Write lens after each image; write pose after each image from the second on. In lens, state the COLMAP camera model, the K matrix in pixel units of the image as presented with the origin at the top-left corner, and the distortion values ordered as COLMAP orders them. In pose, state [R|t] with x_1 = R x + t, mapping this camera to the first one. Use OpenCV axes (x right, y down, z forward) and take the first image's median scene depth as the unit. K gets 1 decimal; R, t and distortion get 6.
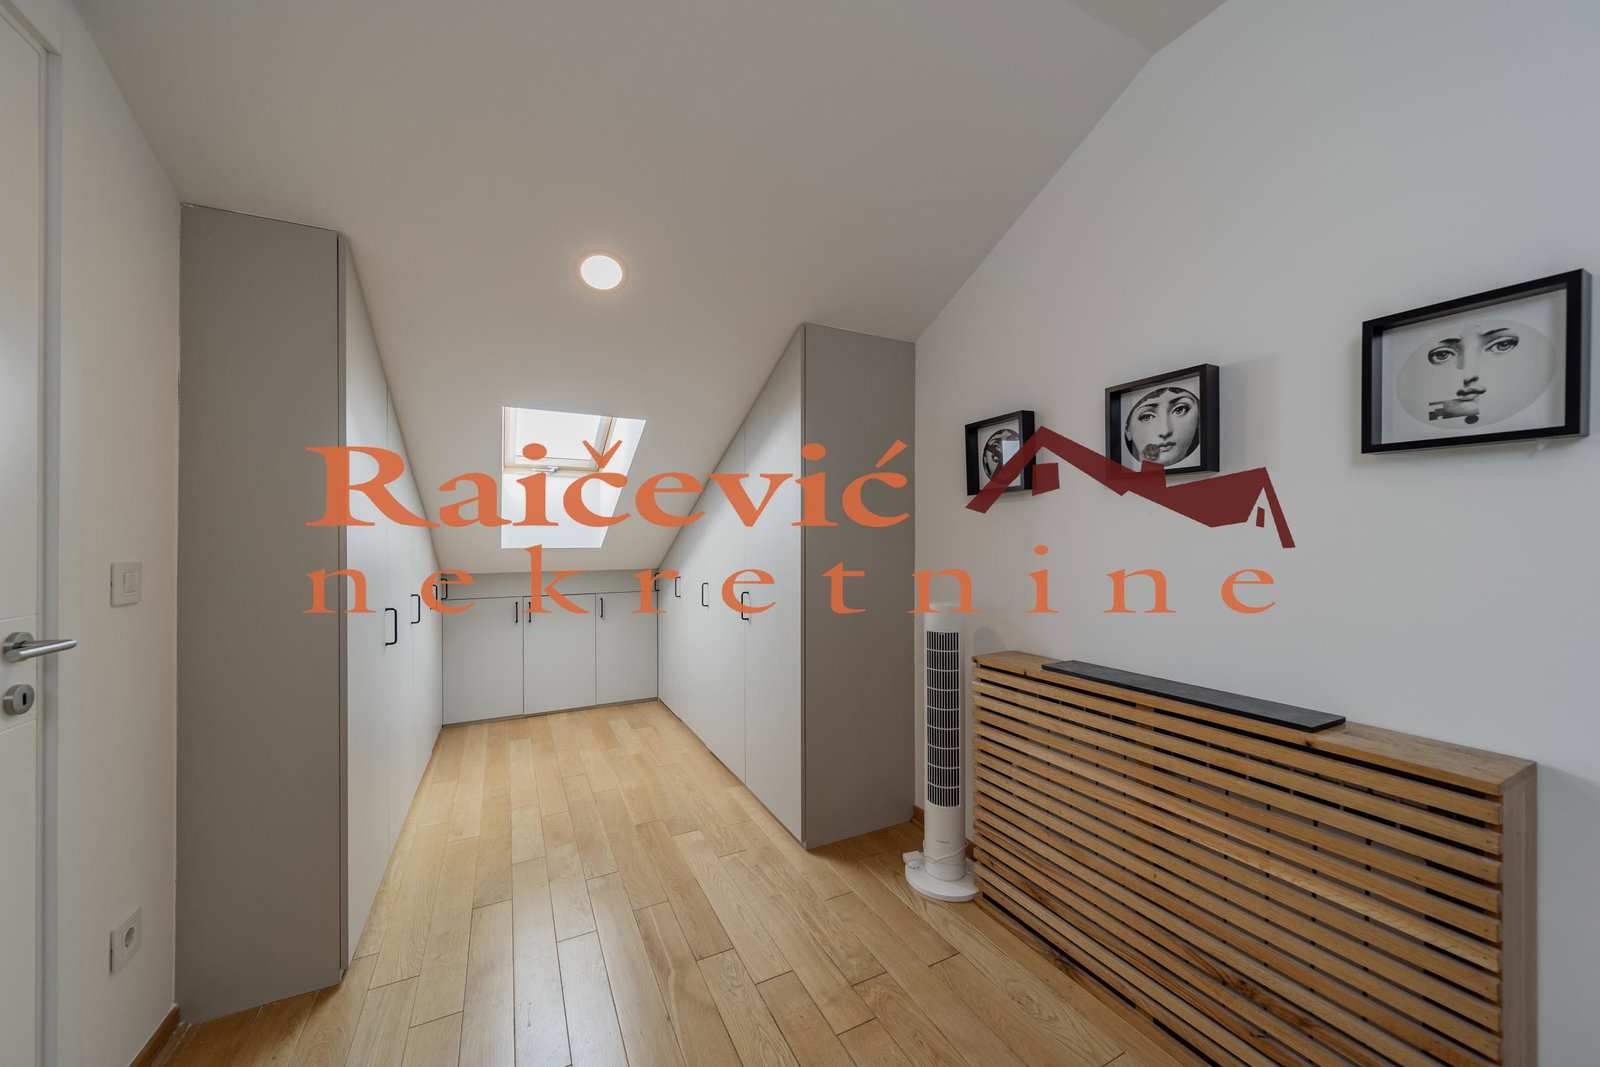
lens RADIAL K [[569.1, 0, 800.2], [0, 569.1, 540.8], [0, 0, 1]] dist [0.000772, -0.000043]
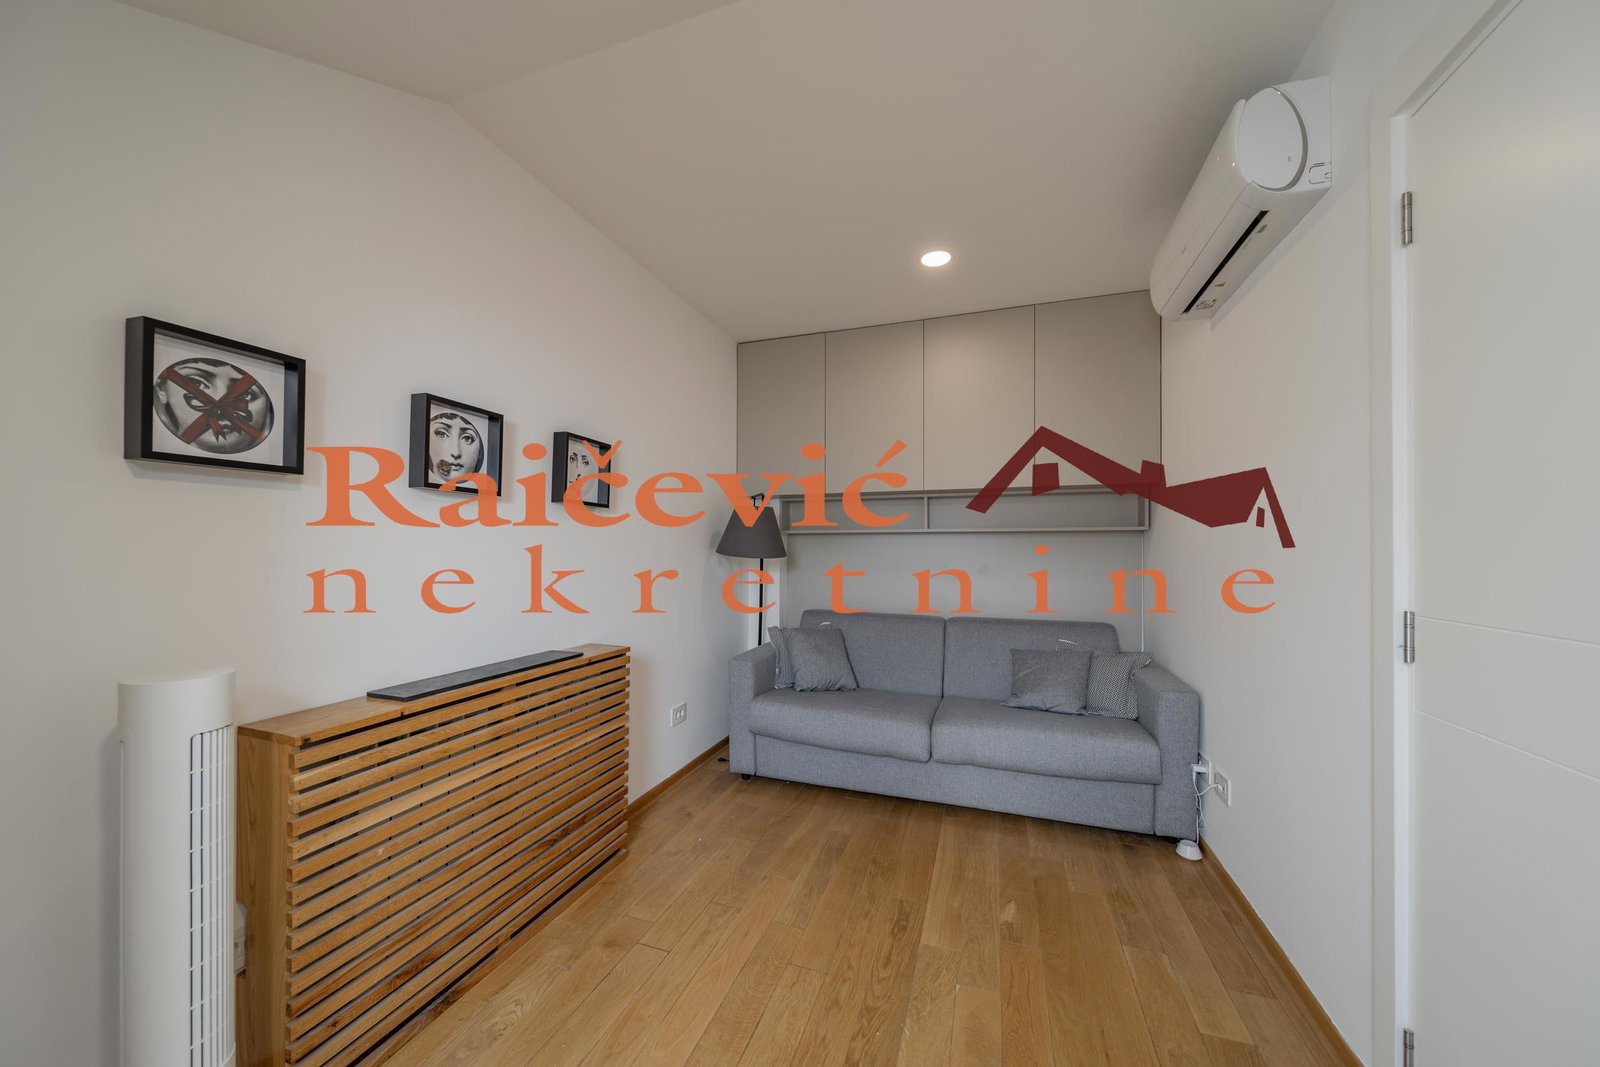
lens RADIAL K [[569.1, 0, 797.7], [0, 569.1, 543.9], [0, 0, 1]] dist [0.000772, -0.000043]
pose [[-0.691545, 0.004218, 0.722321, -0.637706], [-0.005077, 0.999930, -0.010699, -0.002444], [-0.722315, -0.011066, -0.691476, 1.275397]]
